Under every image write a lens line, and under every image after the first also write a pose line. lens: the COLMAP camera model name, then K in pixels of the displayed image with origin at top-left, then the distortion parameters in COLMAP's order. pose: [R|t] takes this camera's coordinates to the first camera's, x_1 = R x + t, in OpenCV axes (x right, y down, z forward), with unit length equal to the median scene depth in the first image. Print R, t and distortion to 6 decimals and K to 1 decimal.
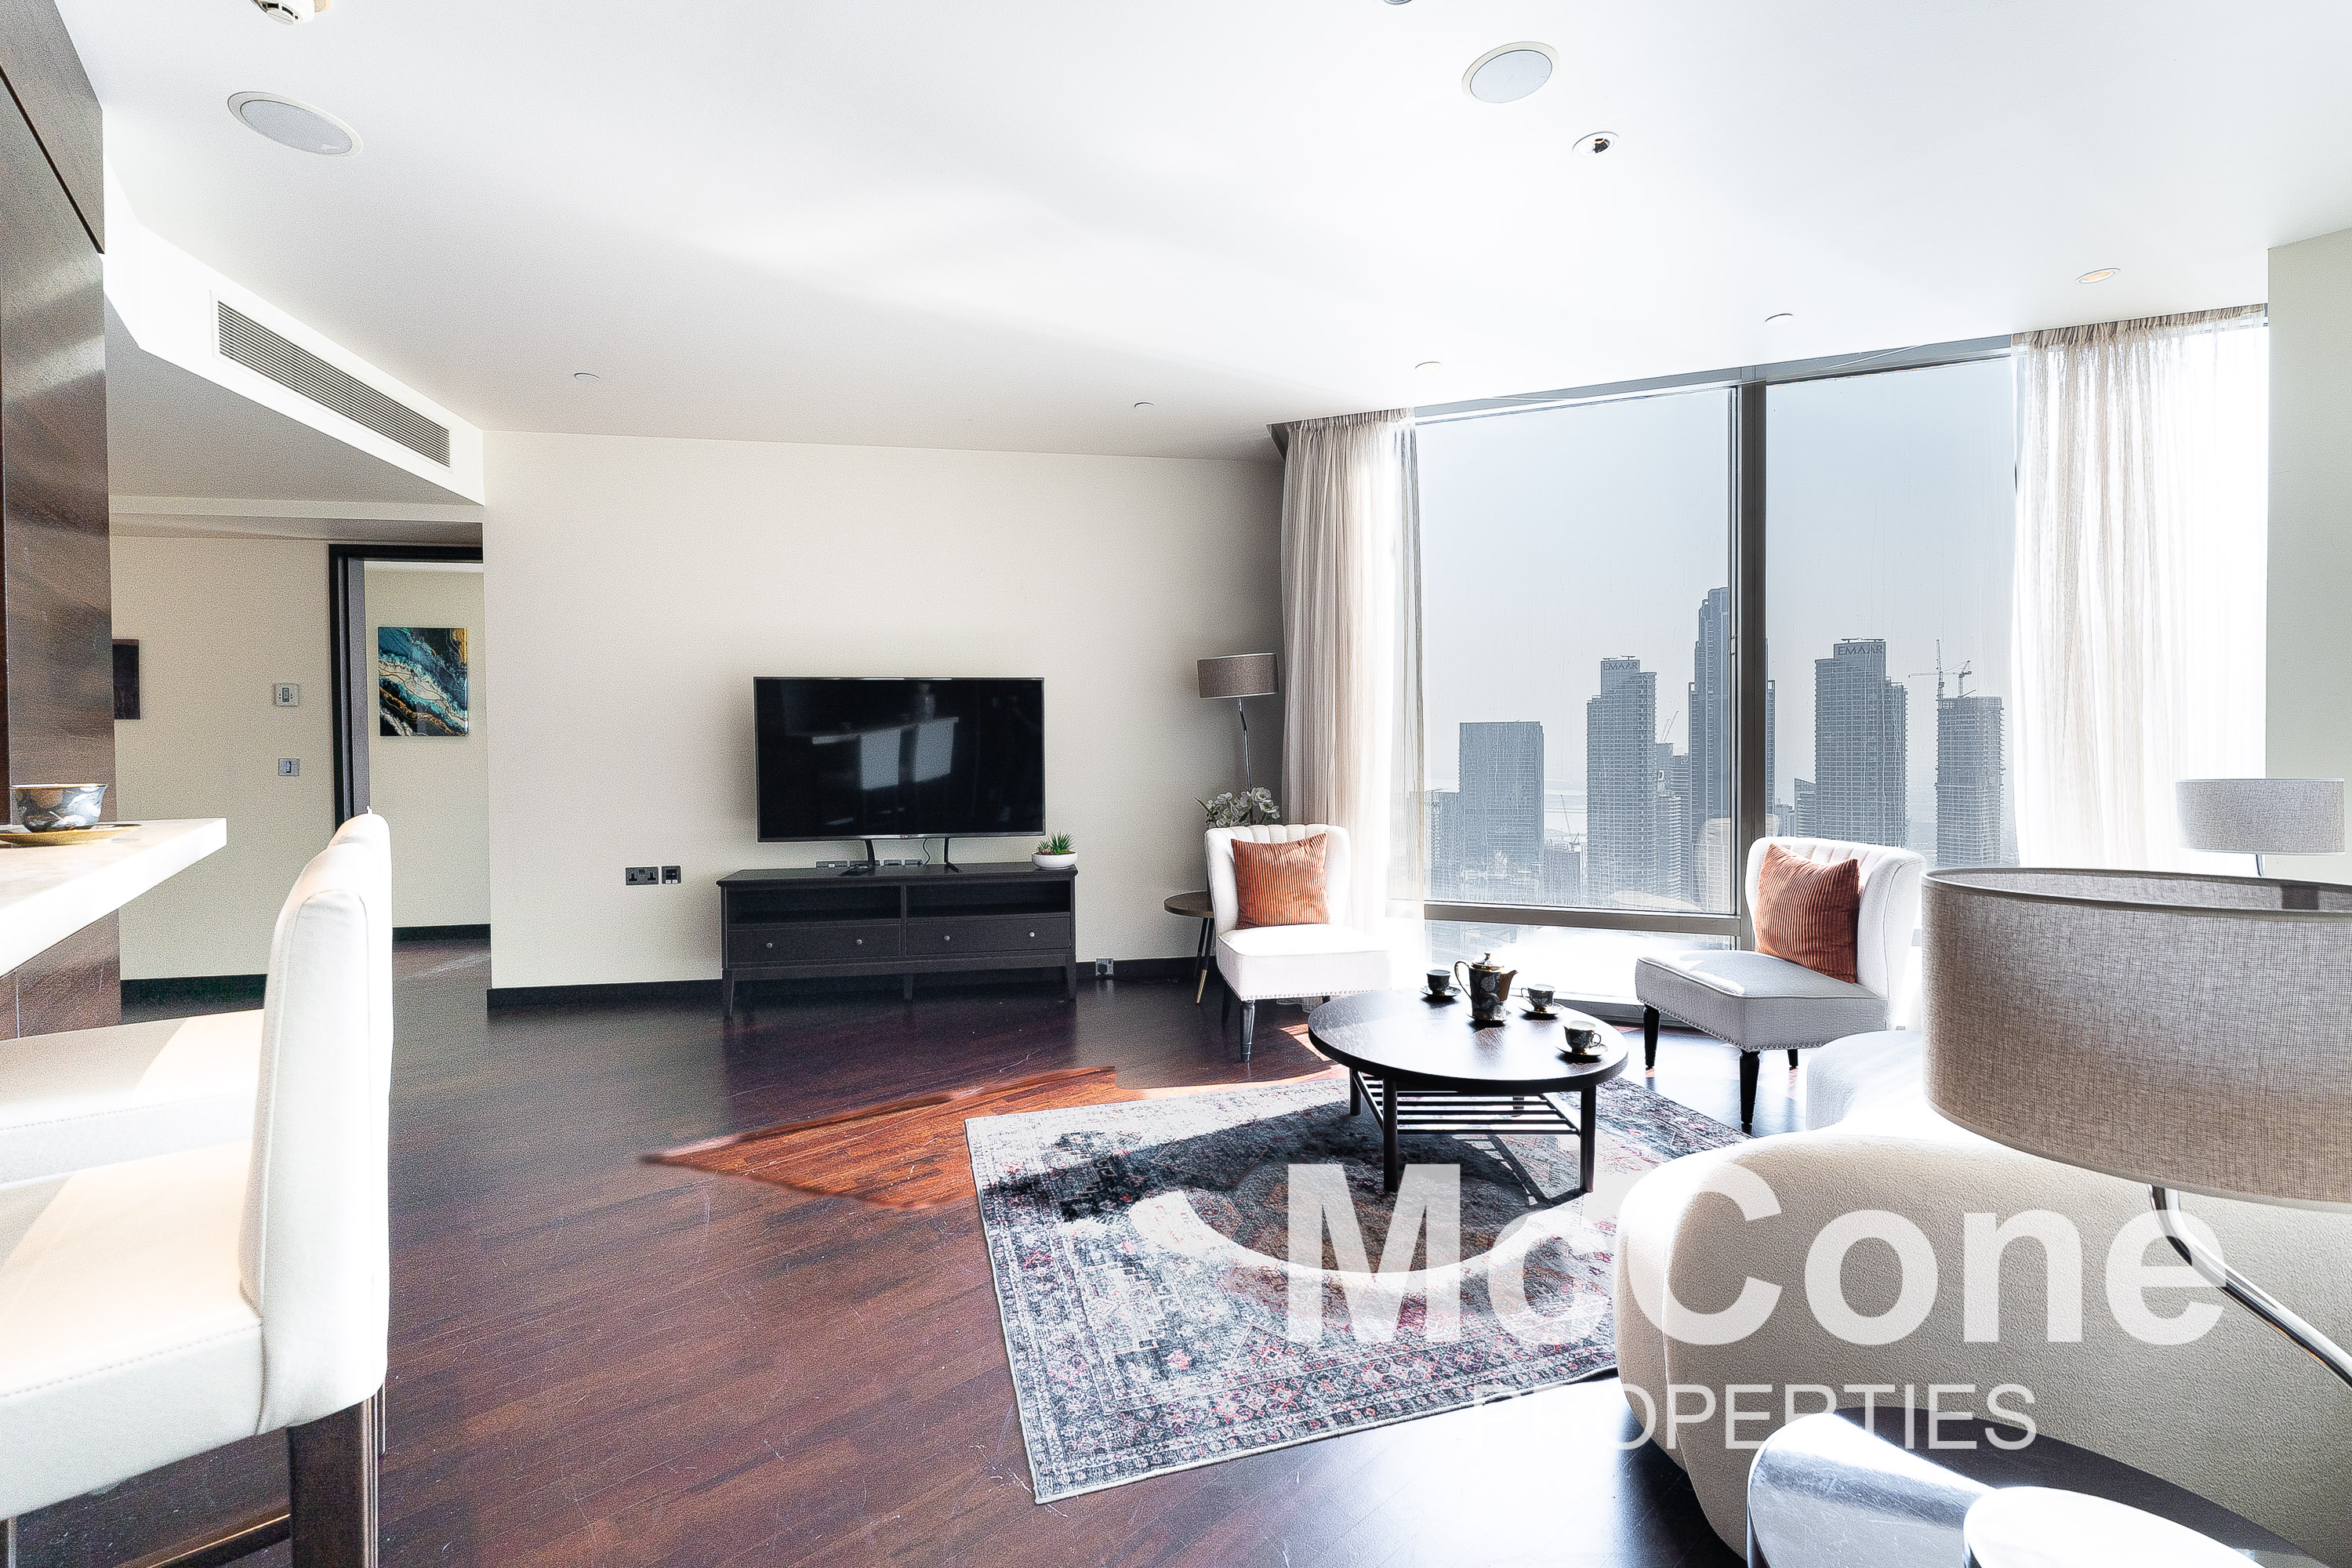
lens RADIAL K [[955.2, 0, 1180.5], [0, 955.2, 761.6], [0, 0, 1]] dist [-0.001768, -0.000232]
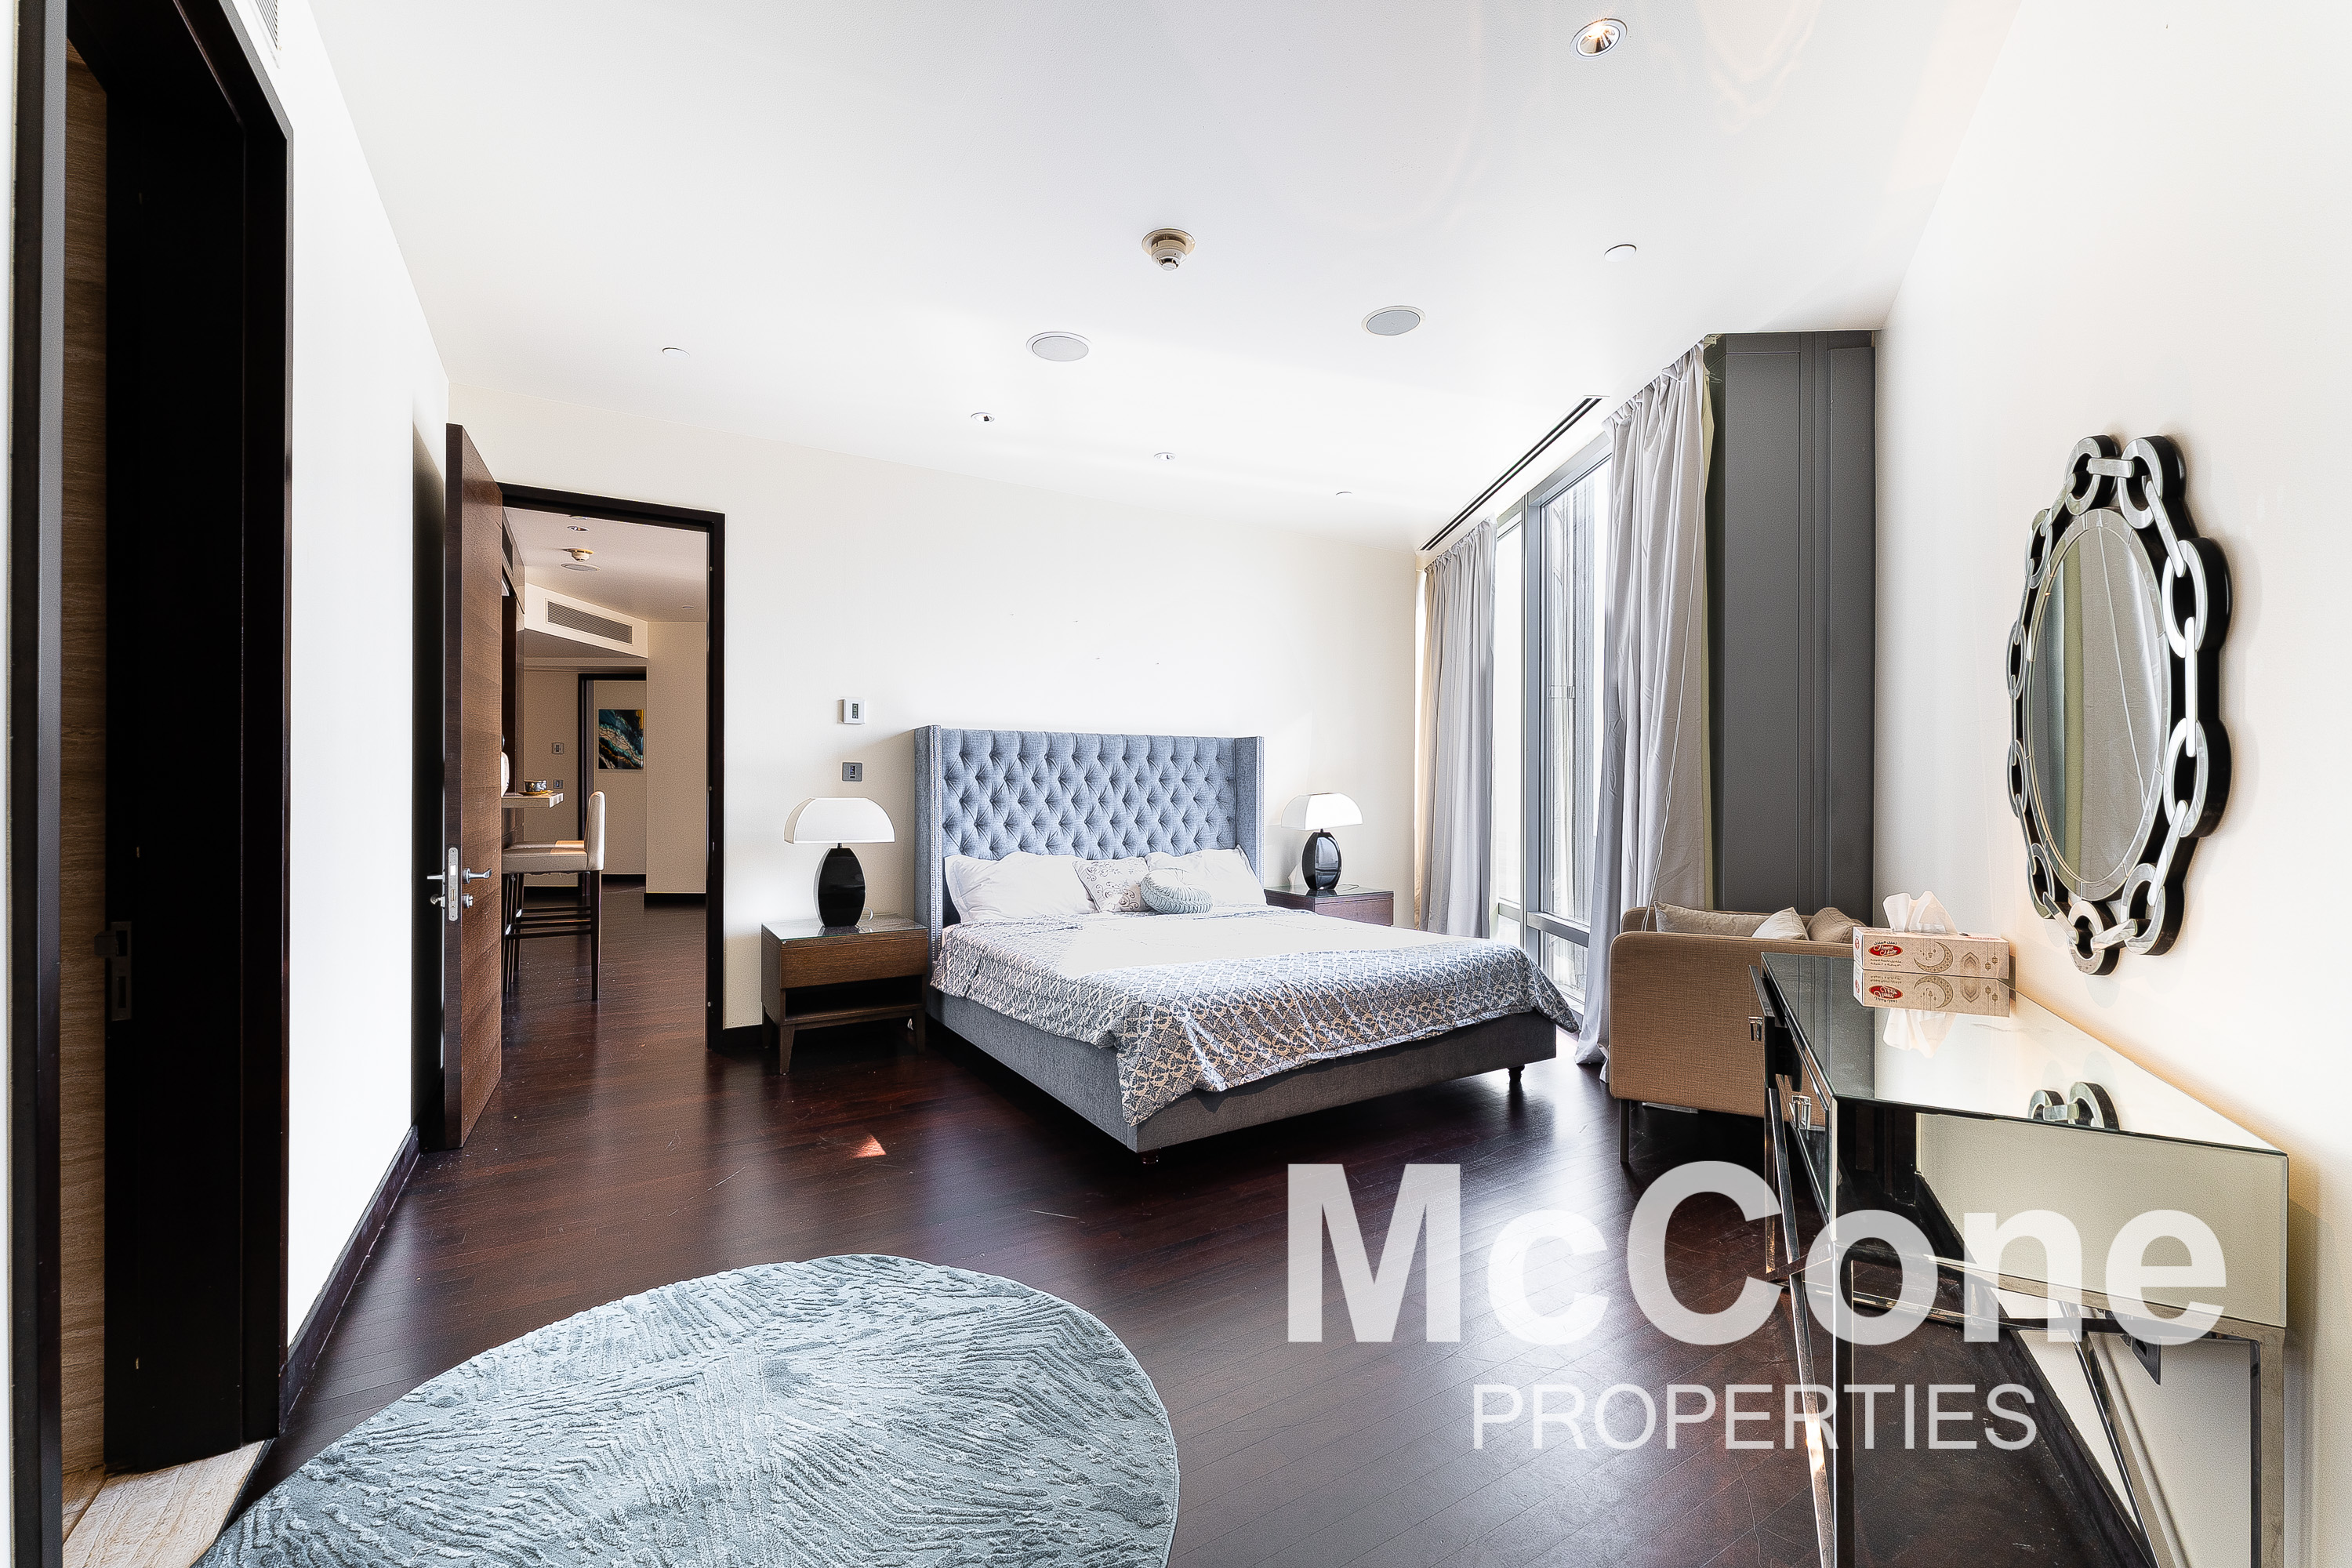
lens RADIAL K [[955.2, 0, 1171.3], [0, 955.2, 788.4], [0, 0, 1]] dist [-0.001768, -0.000232]
pose [[0.988137, 0.009731, -0.153268, 0.529843], [-0.011500, 0.999877, -0.010663, 0.017342], [0.153145, 0.012299, 0.988127, -0.644552]]
